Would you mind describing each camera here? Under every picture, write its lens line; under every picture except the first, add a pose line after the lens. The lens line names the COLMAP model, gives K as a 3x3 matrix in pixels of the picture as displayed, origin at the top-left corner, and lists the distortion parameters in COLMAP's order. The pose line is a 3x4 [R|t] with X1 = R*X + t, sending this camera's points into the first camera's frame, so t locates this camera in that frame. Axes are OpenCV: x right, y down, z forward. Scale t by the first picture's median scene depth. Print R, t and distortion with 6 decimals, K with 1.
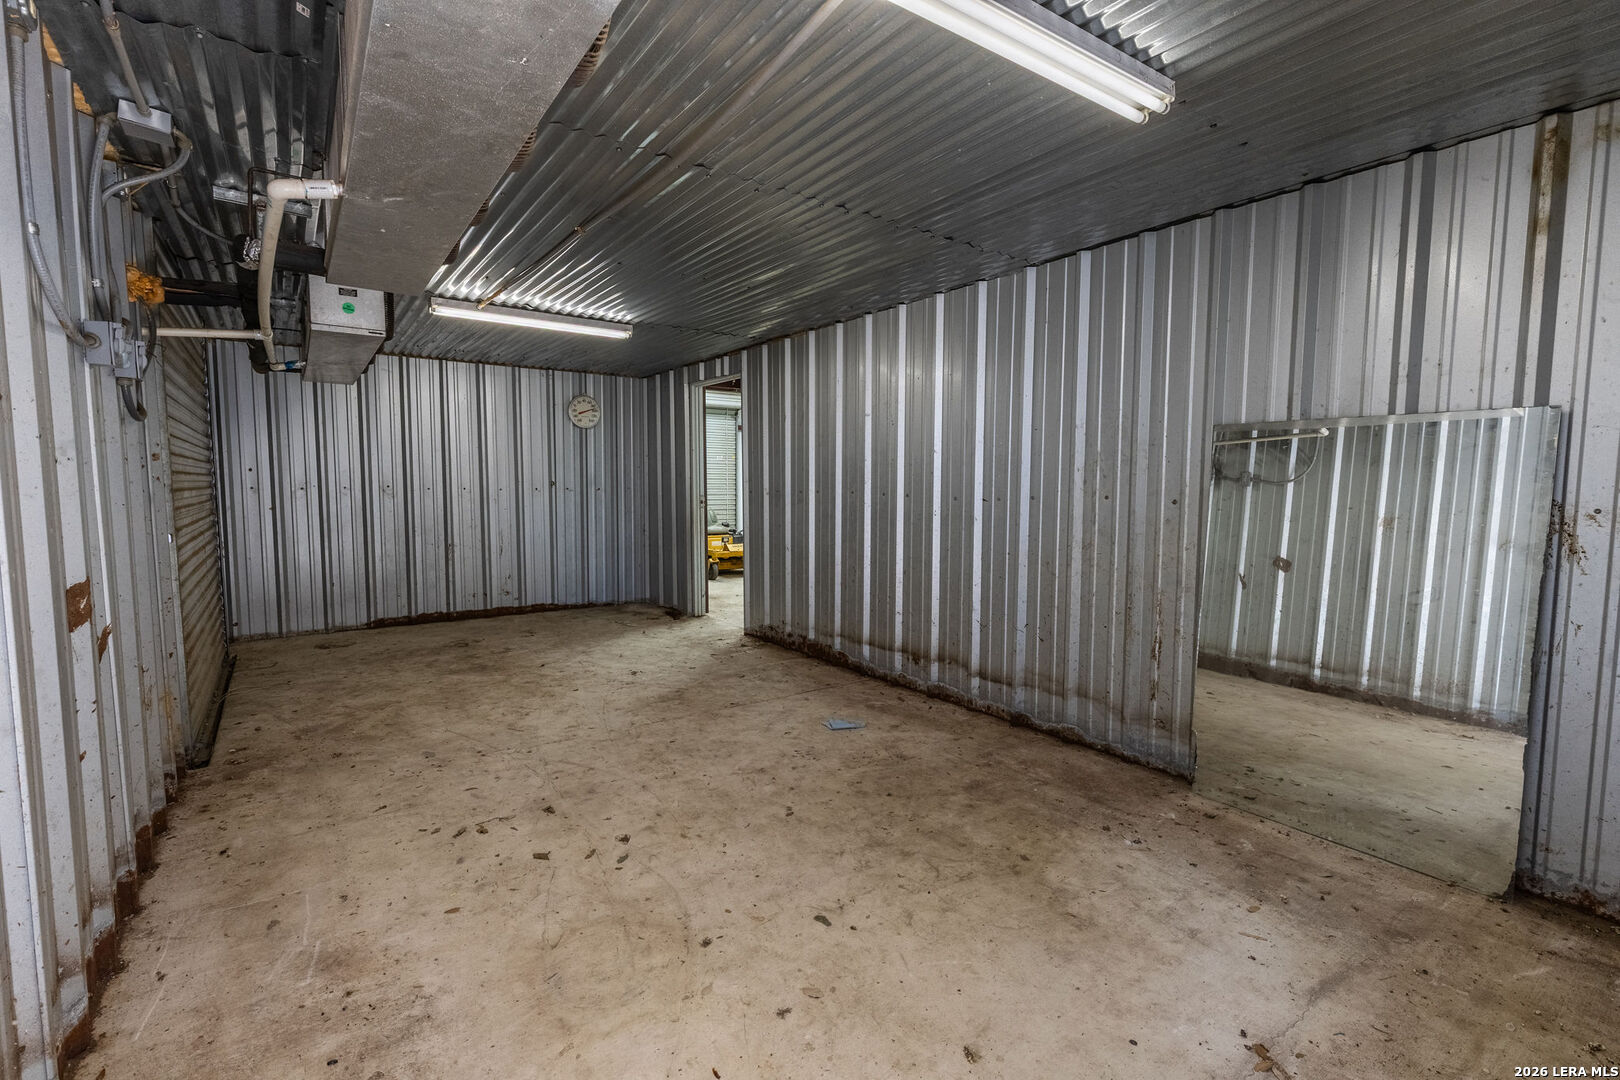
lens RADIAL K [[725.0, 0, 810.0], [0, 725.0, 540.0], [0, 0, 1]] dist [0.000366, -0.000131]
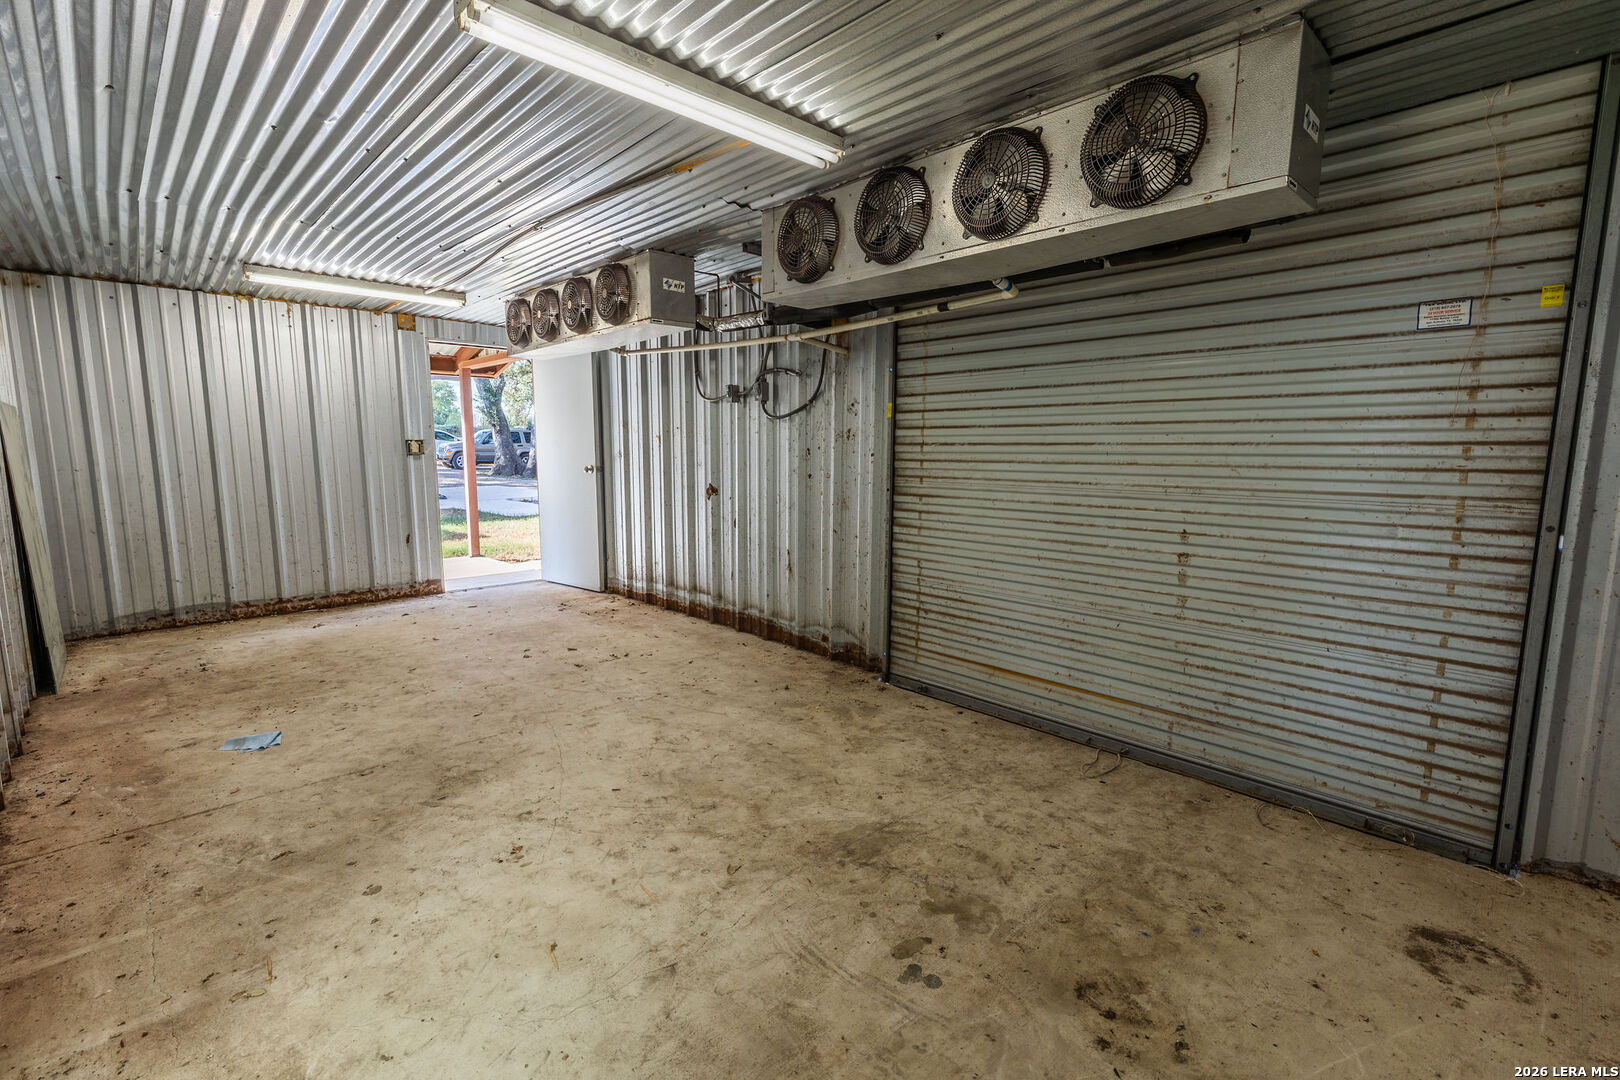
lens RADIAL K [[725.0, 0, 810.0], [0, 725.0, 540.0], [0, 0, 1]] dist [0.000366, -0.000131]
pose [[-0.991038, 0.009313, -0.133255, -0.488837], [-0.018320, 0.978665, 0.204643, -0.157949], [0.132317, 0.205250, -0.969724, 1.897063]]
